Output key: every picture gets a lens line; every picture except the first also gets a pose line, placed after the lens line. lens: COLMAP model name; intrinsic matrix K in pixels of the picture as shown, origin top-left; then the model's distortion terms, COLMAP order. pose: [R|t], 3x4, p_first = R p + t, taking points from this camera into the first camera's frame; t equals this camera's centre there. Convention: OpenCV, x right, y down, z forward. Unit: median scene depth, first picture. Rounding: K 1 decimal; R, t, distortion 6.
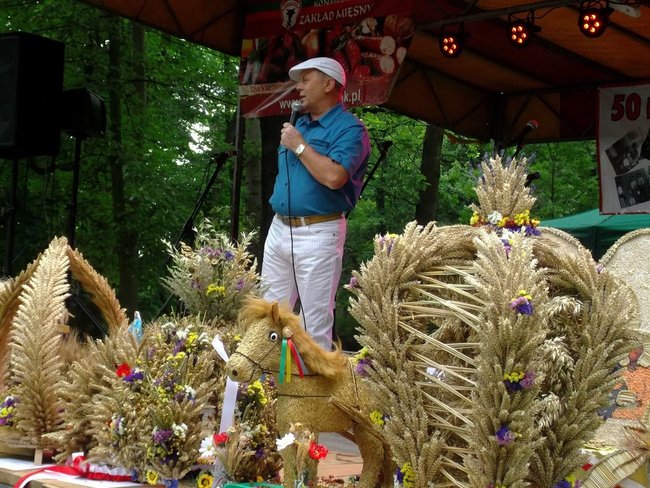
lens RADIAL K [[1314.3, 0, 325.0], [0, 1314.3, 244.0], [0, 0, 1]] dist [0.003597, 0.016573]
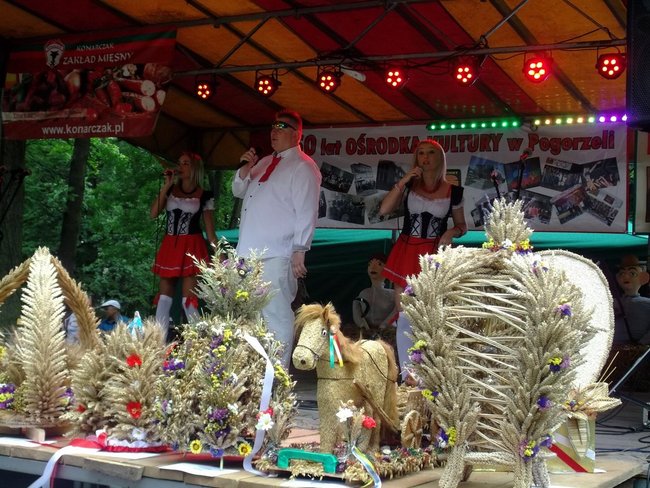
lens RADIAL K [[1072.6, 0, 325.0], [0, 1072.6, 244.0], [0, 0, 1]] dist [-0.047484, -0.076346]
pose [[0.940113, 0.017268, 0.340425, -0.331010], [-0.016594, 0.999850, -0.004894, -0.008797], [-0.340458, -0.001048, 0.940259, 0.020105]]
